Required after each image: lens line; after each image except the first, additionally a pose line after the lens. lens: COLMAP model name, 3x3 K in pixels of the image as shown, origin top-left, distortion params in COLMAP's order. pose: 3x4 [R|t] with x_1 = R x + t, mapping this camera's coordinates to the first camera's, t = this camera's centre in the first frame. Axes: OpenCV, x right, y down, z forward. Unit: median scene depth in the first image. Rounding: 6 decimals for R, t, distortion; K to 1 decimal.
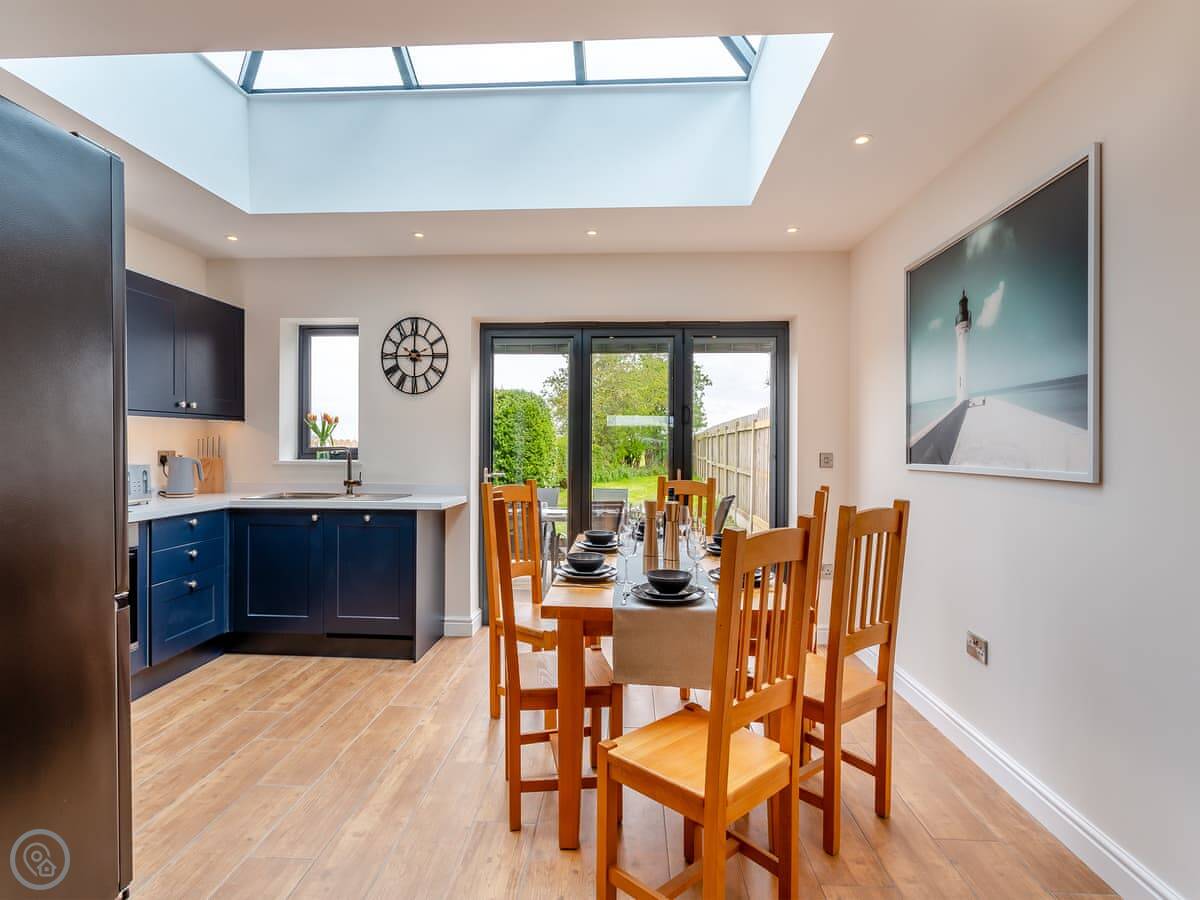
lens RADIAL K [[625.4, 0, 593.4], [0, 625.4, 447.3], [0, 0, 1]] dist [0.003662, 0.000114]
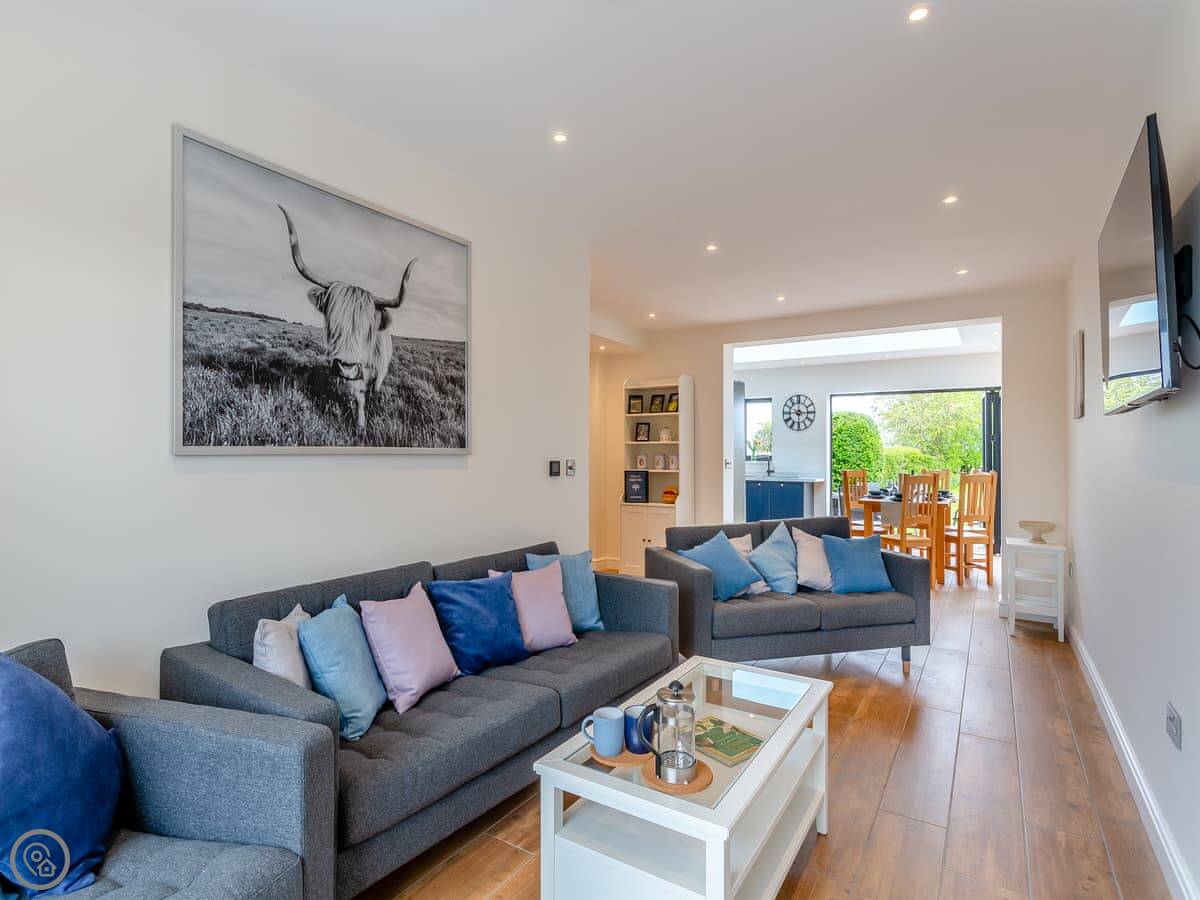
lens RADIAL K [[625.4, 0, 593.4], [0, 625.4, 447.3], [0, 0, 1]] dist [0.003662, 0.000114]
pose [[0.873604, -0.005666, -0.486604, 0.143078], [-0.002427, 0.999869, -0.016000, 0.008714], [0.486631, 0.015159, 0.873476, -1.216406]]
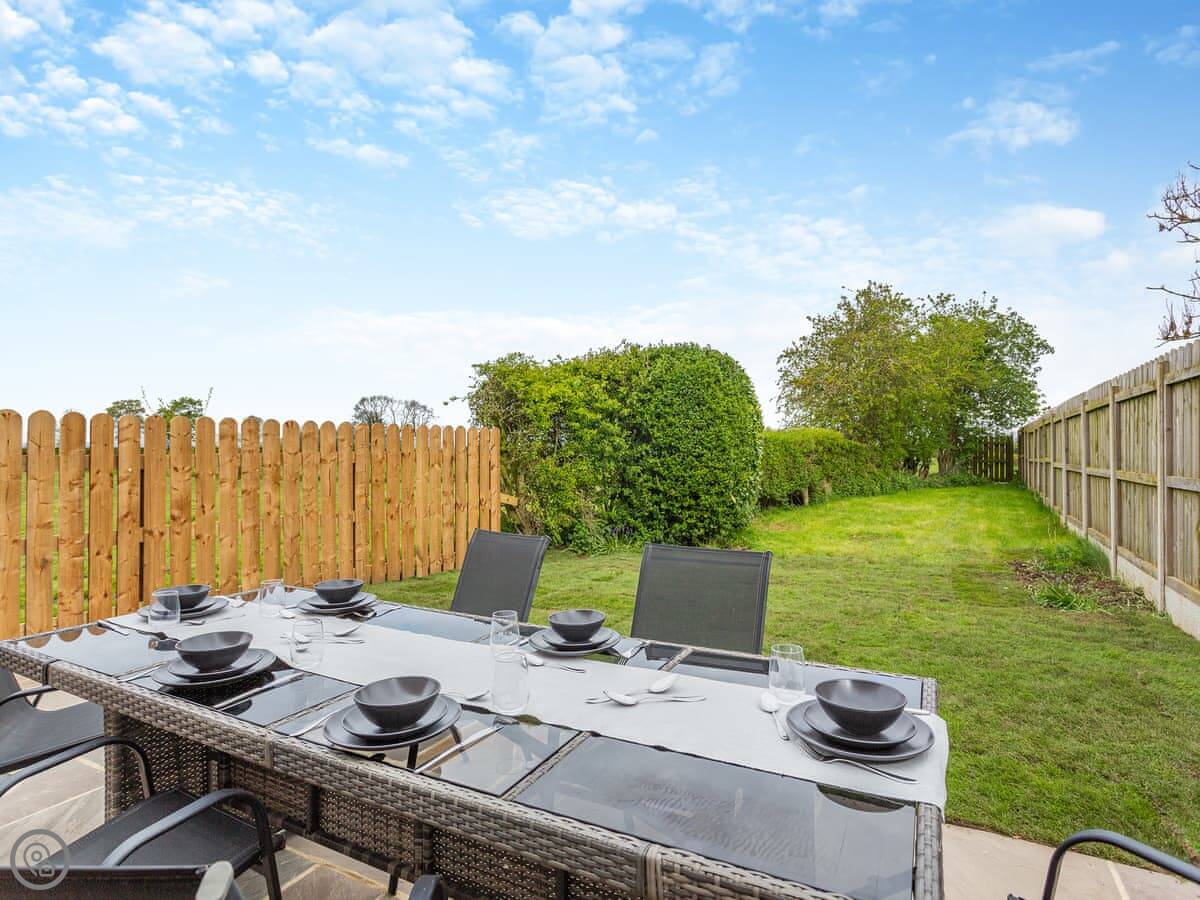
lens RADIAL K [[632.9, 0, 600.0], [0, 632.9, 450.0], [0, 0, 1]] dist [0.001691, 0.000739]
pose [[0.913249, -0.008733, -0.407308, 0.172153], [0.006610, 0.999956, -0.006618, 0.044820], [0.407348, 0.003352, 0.913267, 1.301510]]
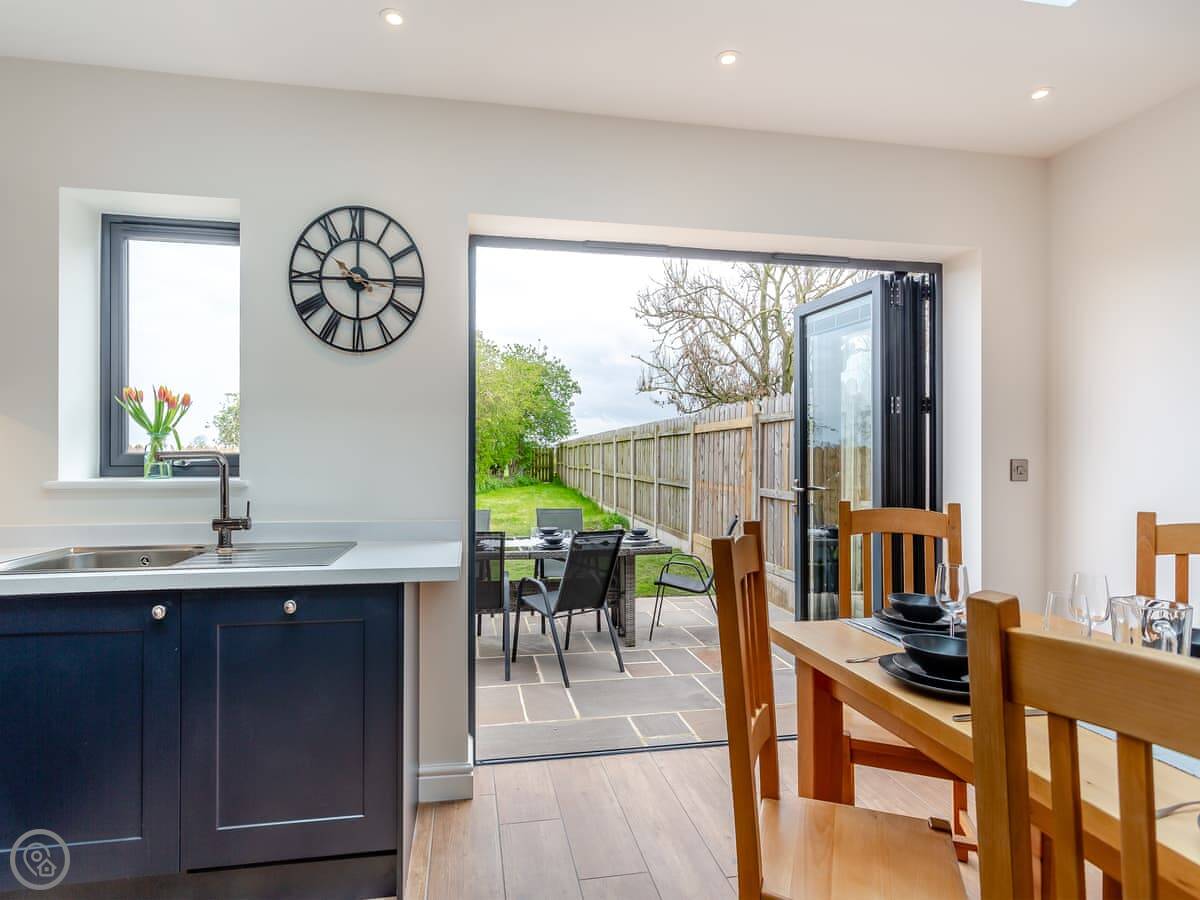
lens RADIAL K [[634.0, 0, 582.5], [0, 634.0, 454.2], [0, 0, 1]] dist [0.005835, 0.001287]
pose [[0.971647, -0.002754, 0.236421, -0.227693], [0.003505, 0.999990, -0.002758, 0.003770], [-0.236411, 0.003508, 0.971647, 0.432034]]
